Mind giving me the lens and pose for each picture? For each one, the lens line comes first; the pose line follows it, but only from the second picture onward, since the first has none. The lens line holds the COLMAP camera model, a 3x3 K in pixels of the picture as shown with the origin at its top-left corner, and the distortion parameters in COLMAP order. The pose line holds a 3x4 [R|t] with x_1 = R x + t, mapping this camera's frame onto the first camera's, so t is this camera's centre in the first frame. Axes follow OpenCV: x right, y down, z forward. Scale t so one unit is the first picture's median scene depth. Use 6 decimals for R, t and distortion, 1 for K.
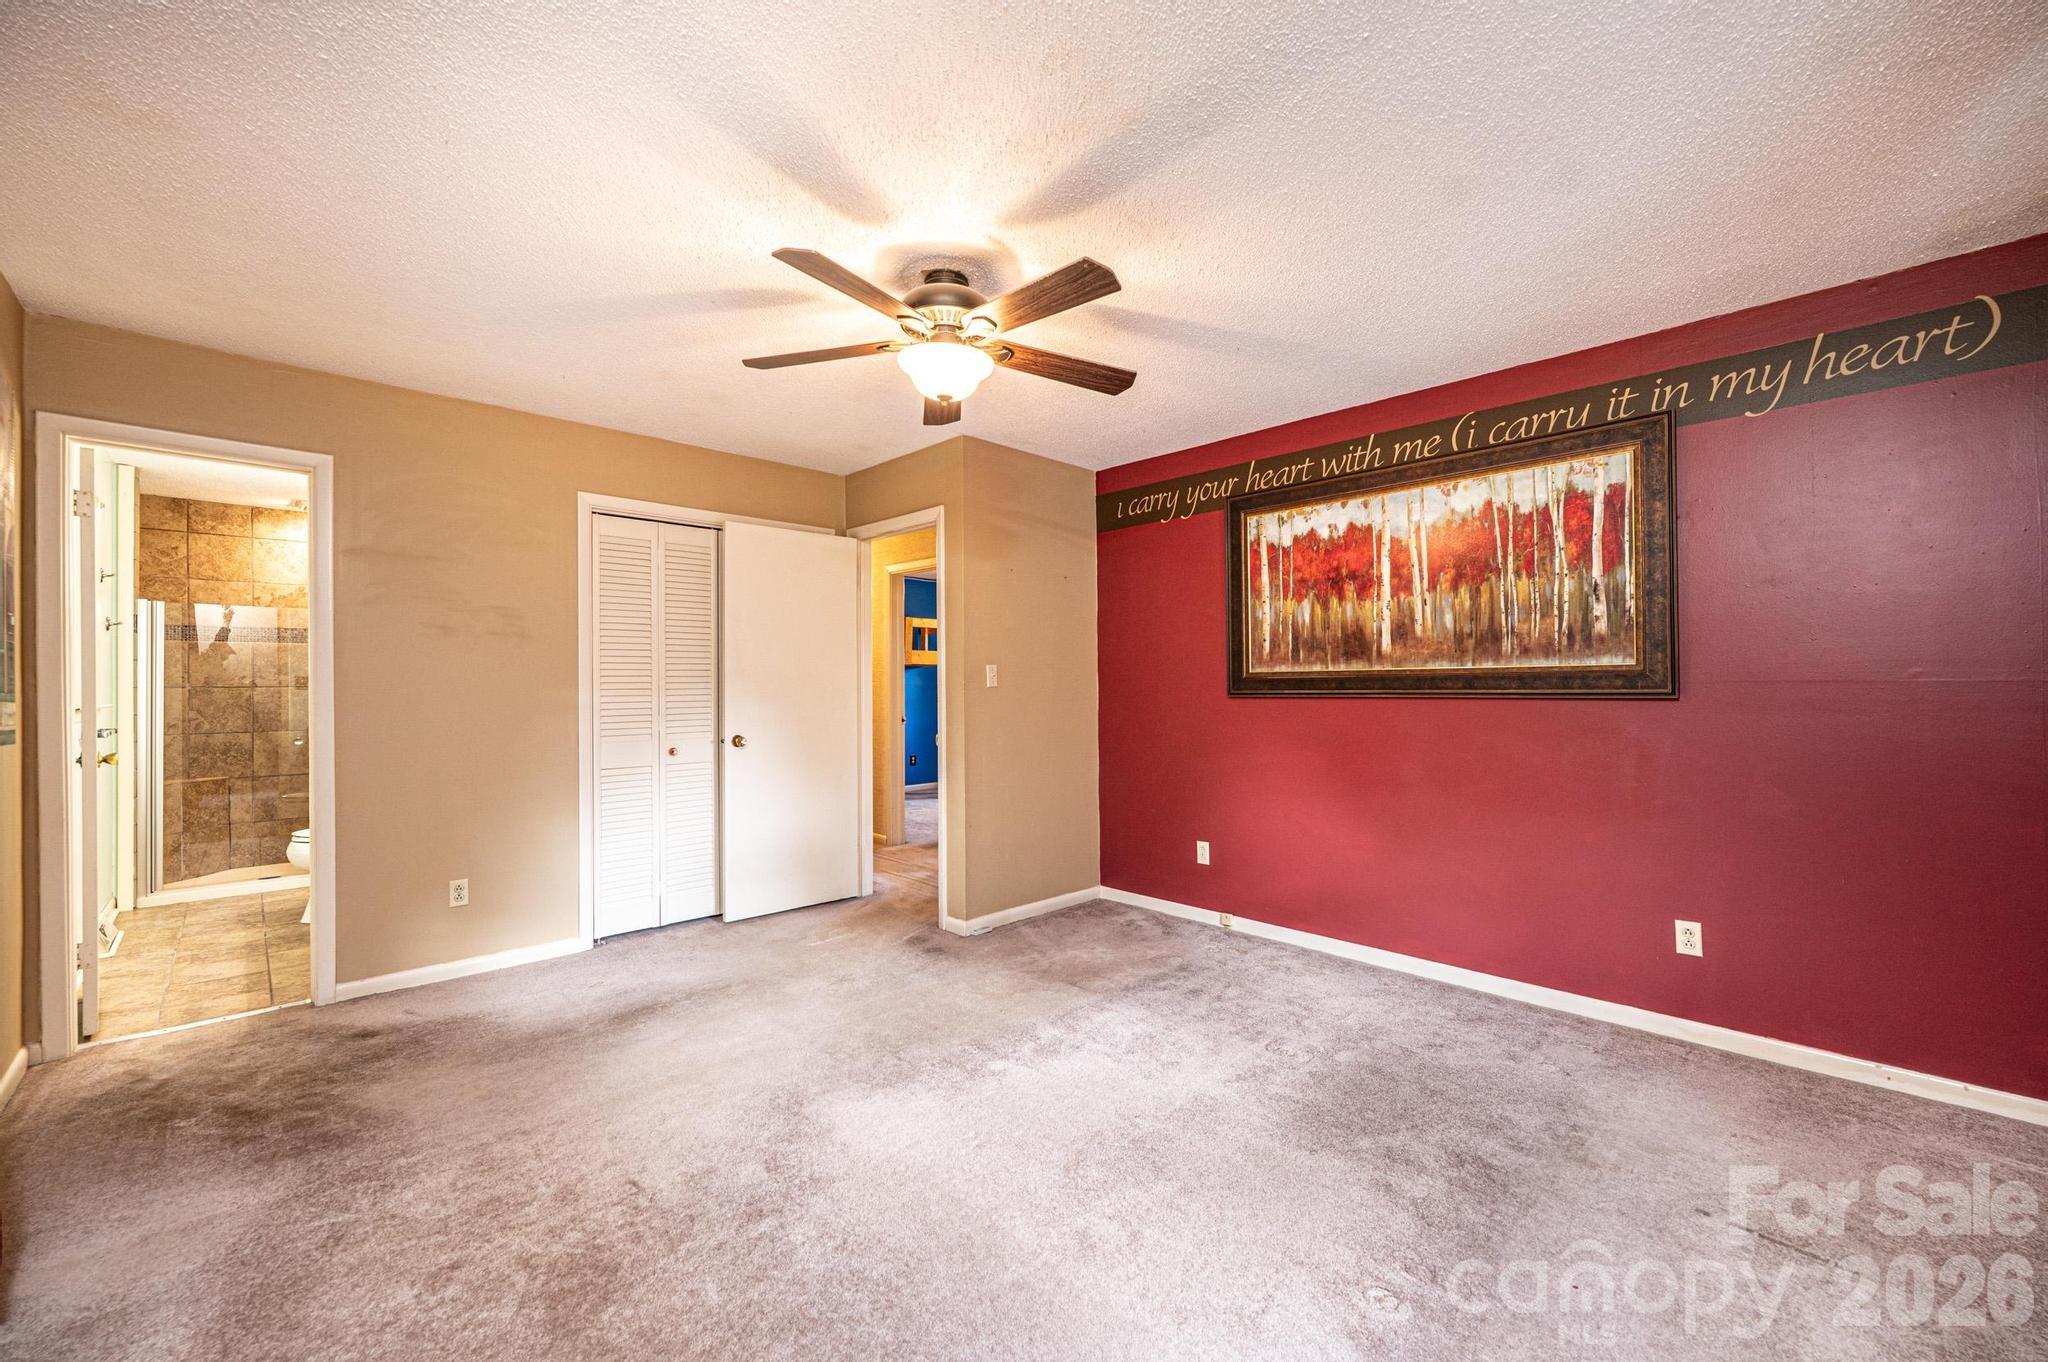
lens RADIAL K [[818.7, 0, 1024.0], [0, 818.7, 681.0], [0, 0, 1]] dist [-0.000587, 0.000141]
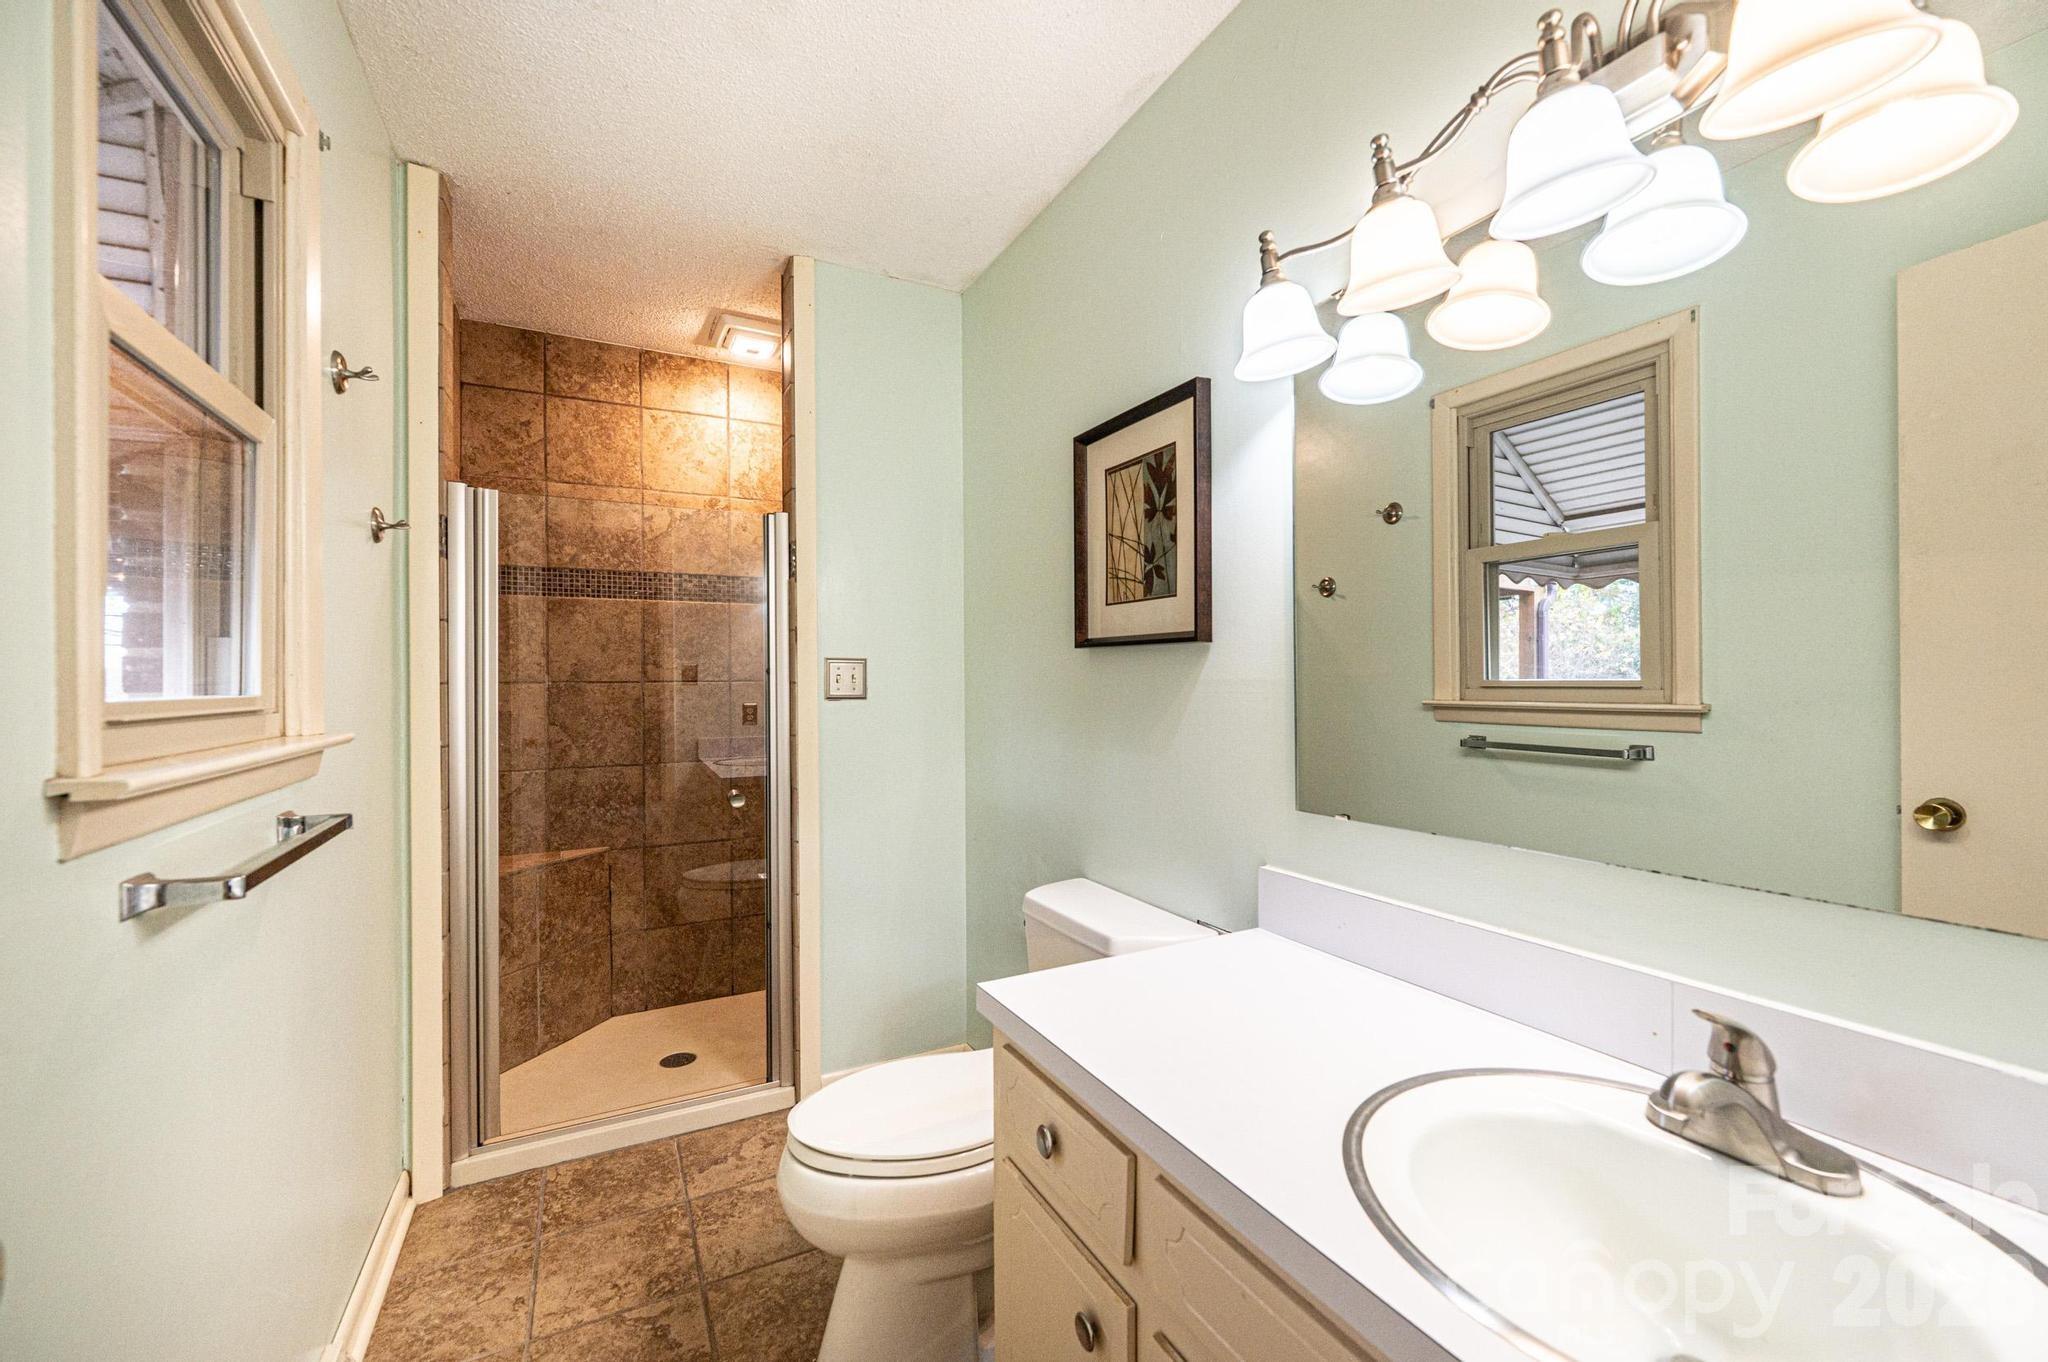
lens RADIAL K [[818.7, 0, 1024.0], [0, 818.7, 681.0], [0, 0, 1]] dist [-0.000587, 0.000141]
pose [[0.961437, -0.003356, -0.275006, -0.566616], [0.004456, 0.999984, 0.003377, 0.006439], [0.274991, -0.004472, 0.961436, 0.563429]]
